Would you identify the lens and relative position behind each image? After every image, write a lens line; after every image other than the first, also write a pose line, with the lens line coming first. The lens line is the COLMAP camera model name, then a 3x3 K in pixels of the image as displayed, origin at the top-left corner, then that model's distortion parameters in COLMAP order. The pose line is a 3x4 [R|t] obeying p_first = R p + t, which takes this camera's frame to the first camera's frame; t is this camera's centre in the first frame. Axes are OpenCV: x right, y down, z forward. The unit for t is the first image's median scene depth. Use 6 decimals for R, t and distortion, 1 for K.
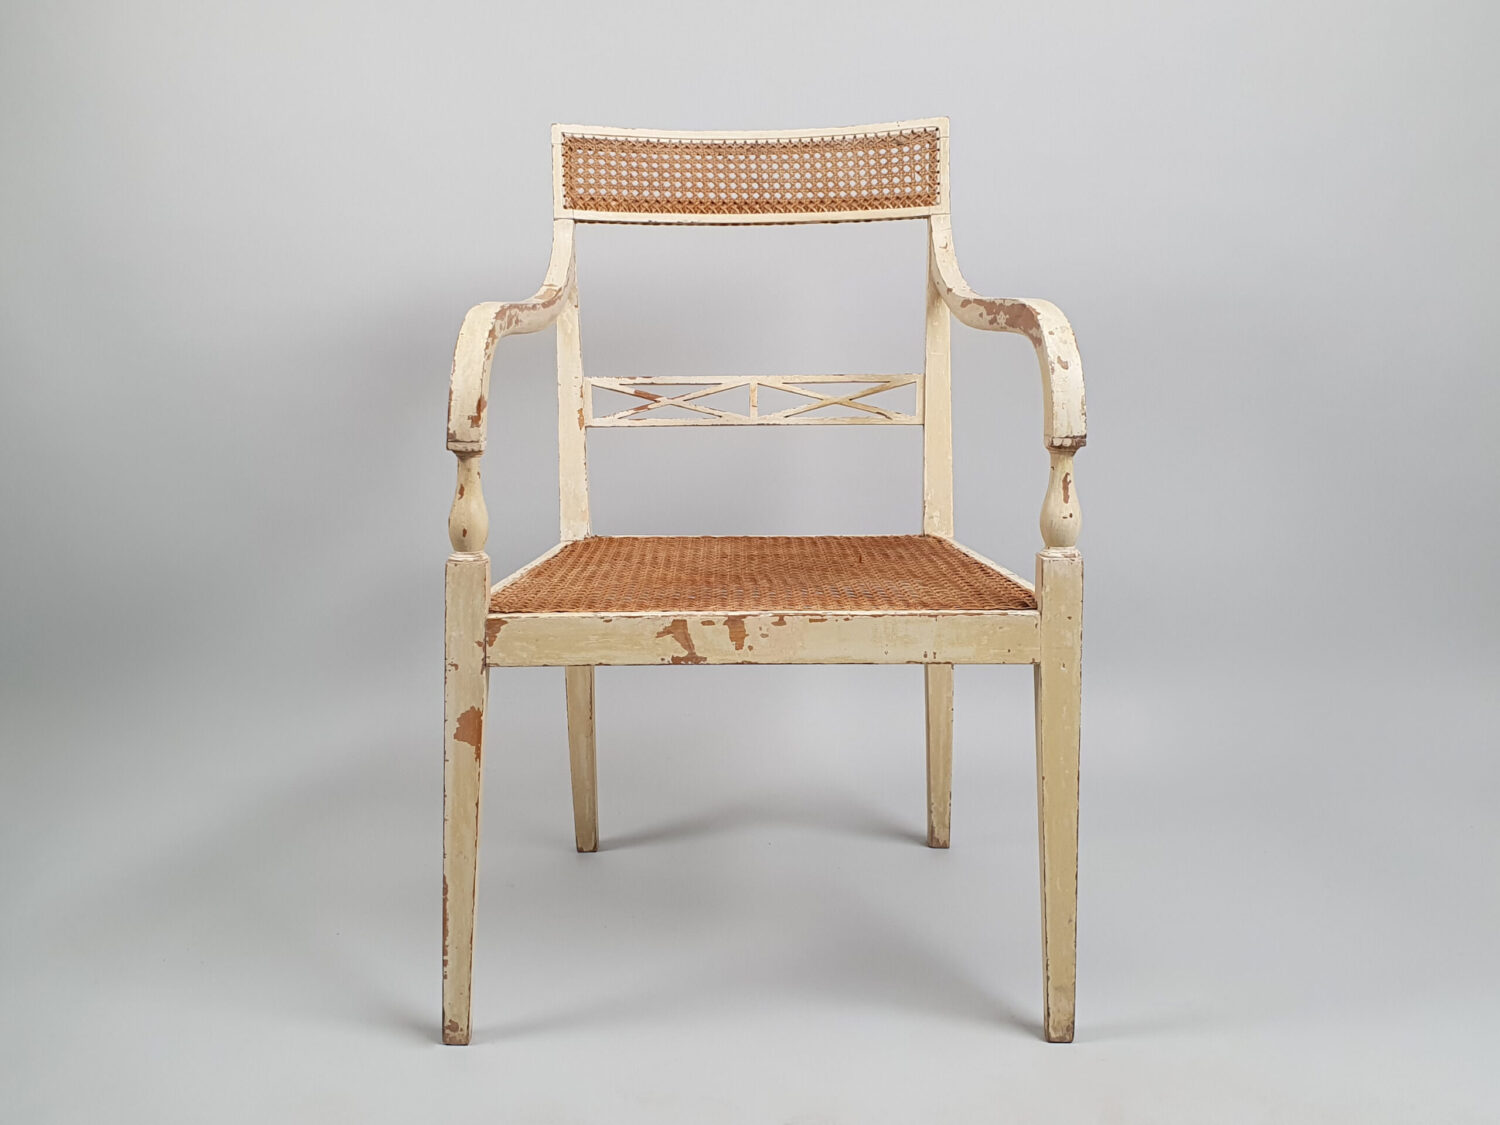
lens RADIAL K [[1353.4, 0, 703.1], [0, 1353.4, 536.2], [0, 0, 1]] dist [0.156197, -0.009651]
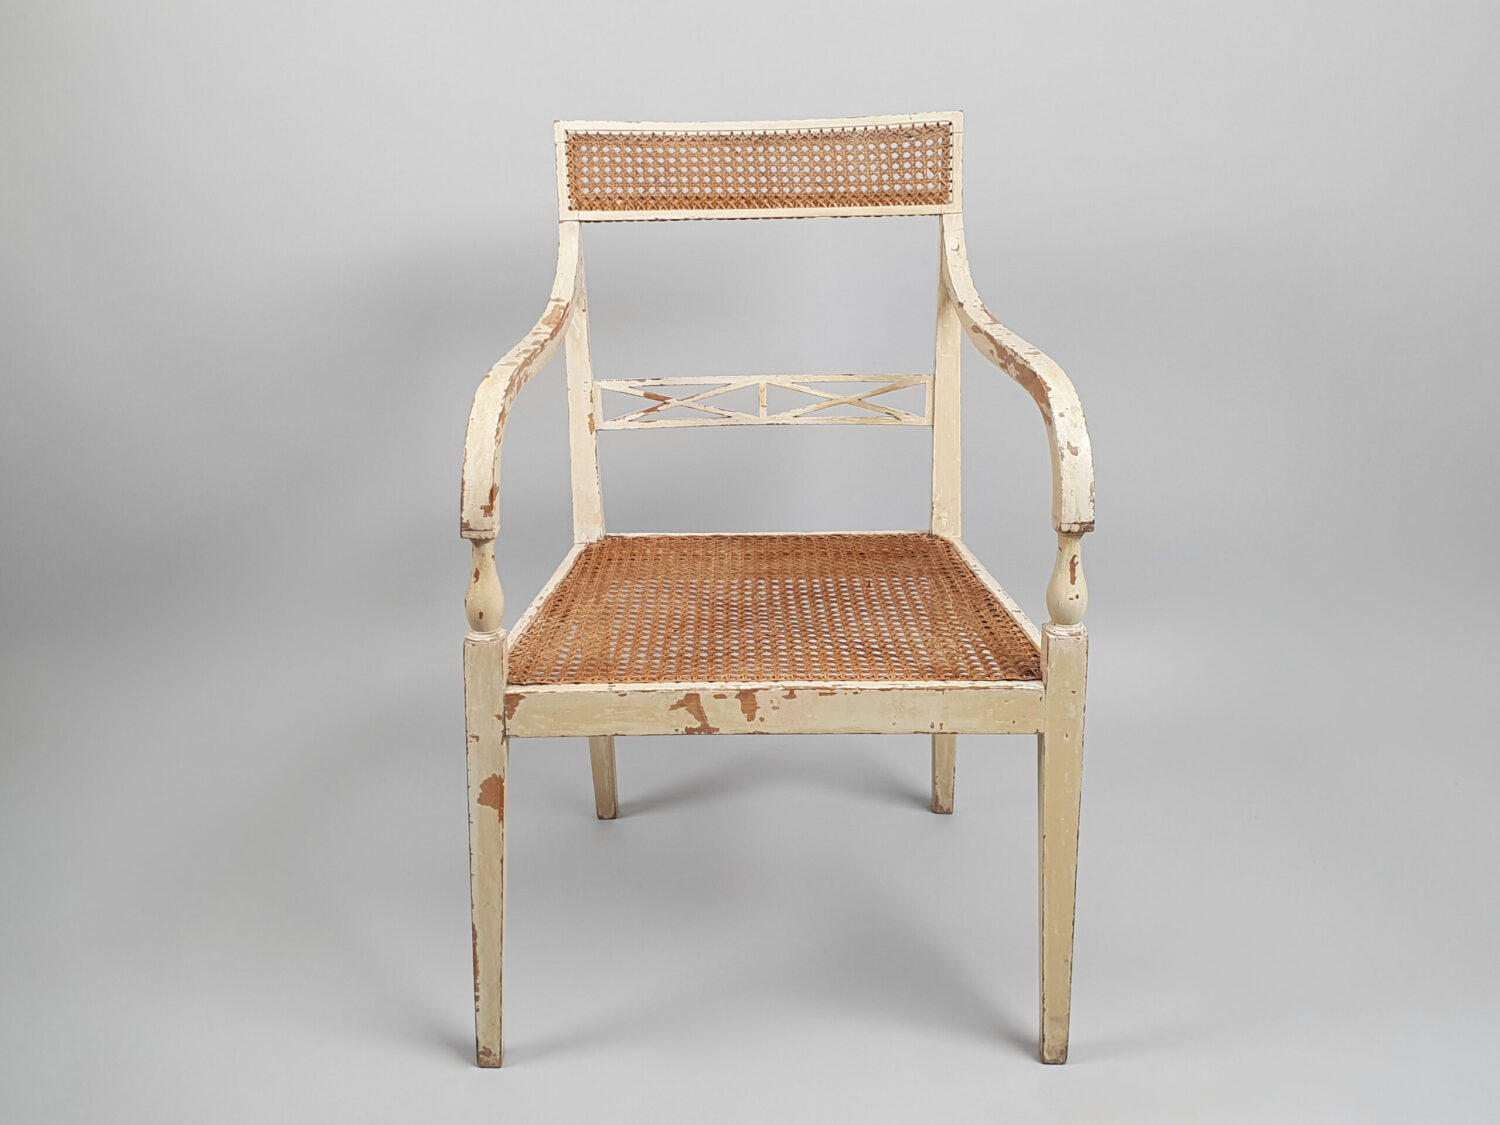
lens RADIAL K [[1330.7, 0, 700.3], [0, 1330.7, 523.8], [0, 0, 1]] dist [0.137104, -0.011697]
pose [[0.999882, -0.010888, -0.010830, 0.000620], [0.012331, 0.989570, 0.143527, -0.153209], [0.009154, -0.143644, 0.989587, 0.013191]]
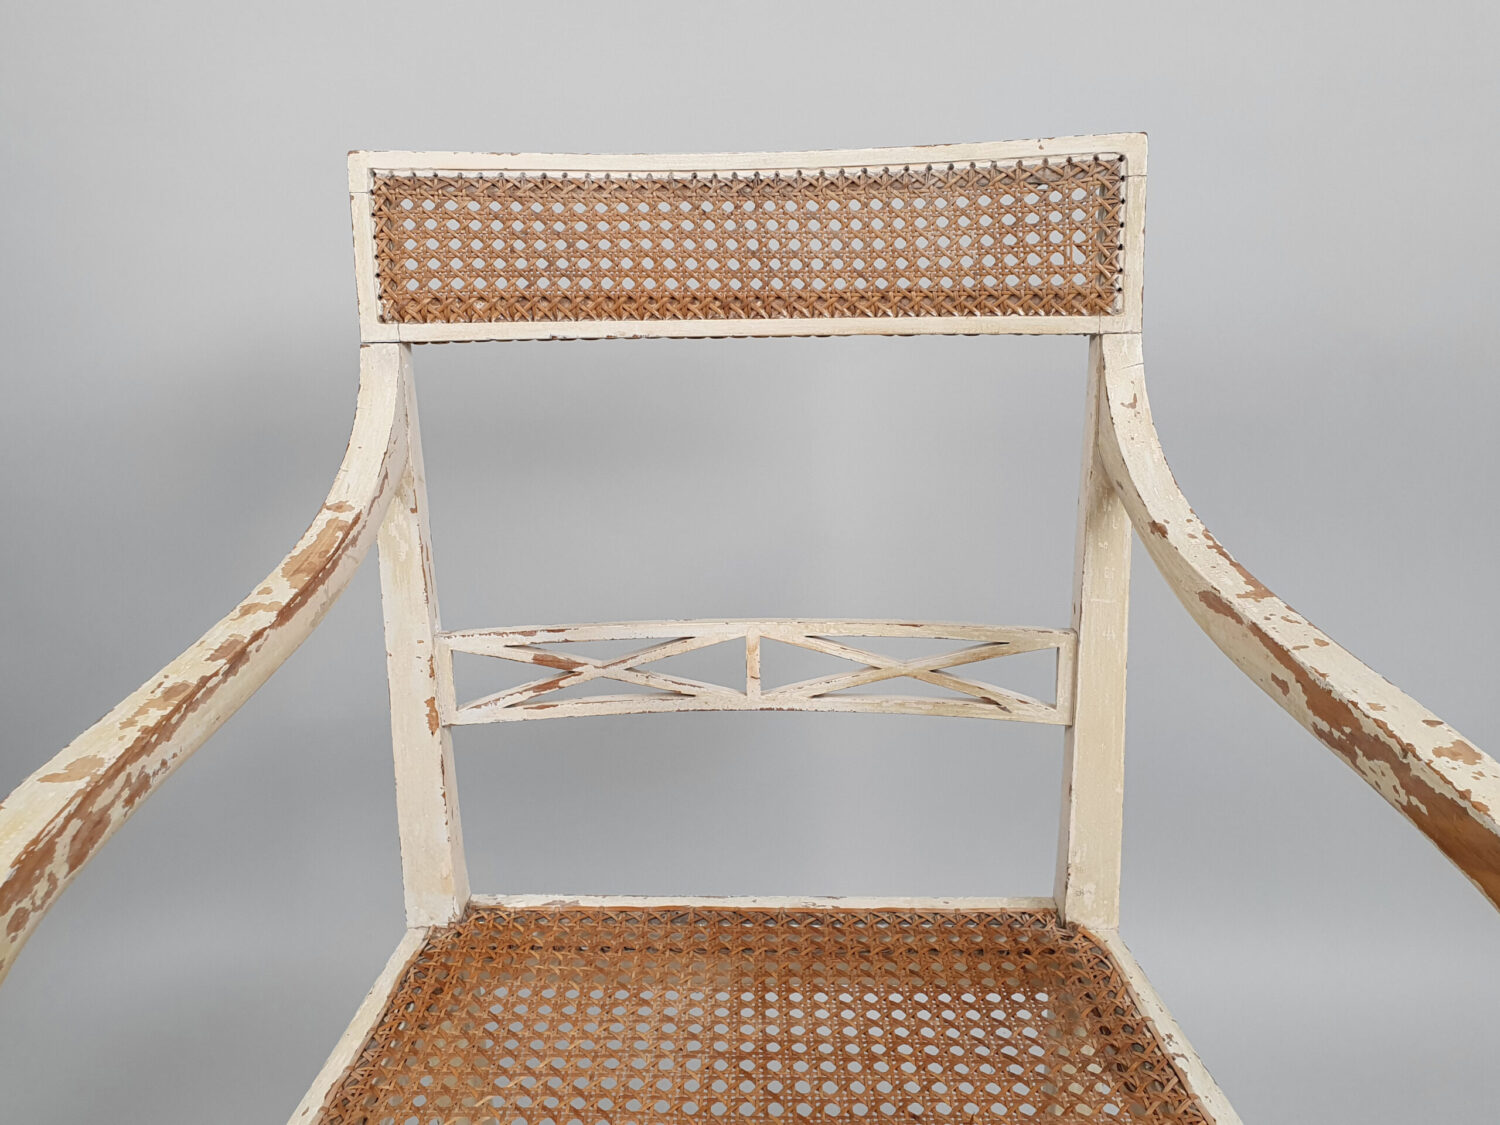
lens RADIAL K [[1206.6, 0, 708.5], [0, 1206.6, 580.8], [0, 0, 1]] dist [0.144216, -0.278319]
pose [[0.999888, -0.008667, -0.012232, 0.025705], [0.010644, 0.985009, 0.172177, -0.220886], [0.010556, -0.172288, 0.984990, 0.532490]]
